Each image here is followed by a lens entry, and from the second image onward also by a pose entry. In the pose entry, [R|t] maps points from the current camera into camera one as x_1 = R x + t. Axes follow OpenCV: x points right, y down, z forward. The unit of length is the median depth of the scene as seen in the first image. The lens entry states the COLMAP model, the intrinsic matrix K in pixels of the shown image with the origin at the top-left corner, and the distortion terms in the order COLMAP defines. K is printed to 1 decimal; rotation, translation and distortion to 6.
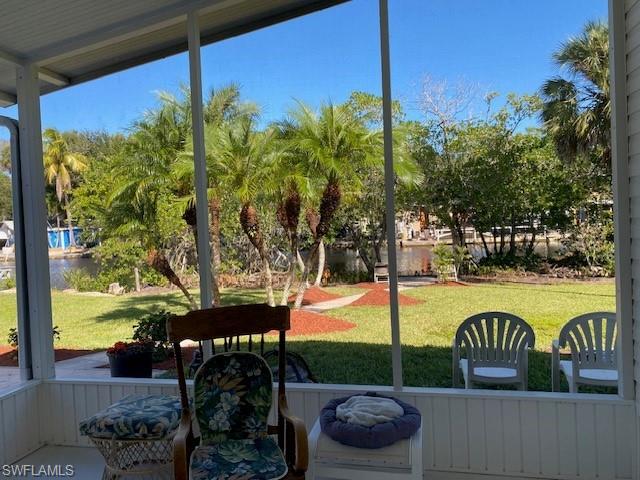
lens RADIAL K [[495.7, 0, 320.0], [0, 495.7, 240.0], [0, 0, 1]] dist [0.006231, 0.003558]
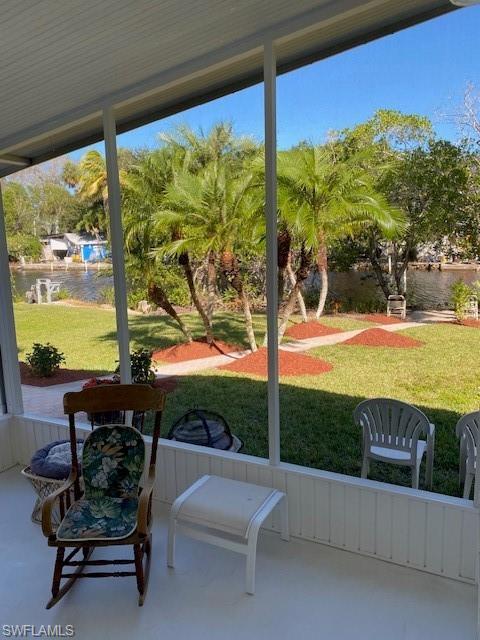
lens RADIAL K [[496.4, 0, 240.0], [0, 496.4, 320.0], [0, 0, 1]] dist [0.069337, -0.093356]
pose [[0.971252, 0.055162, -0.231576, 0.387854], [-0.024017, 0.990525, 0.135218, -0.198108], [0.236840, -0.125769, 0.963374, -0.062914]]
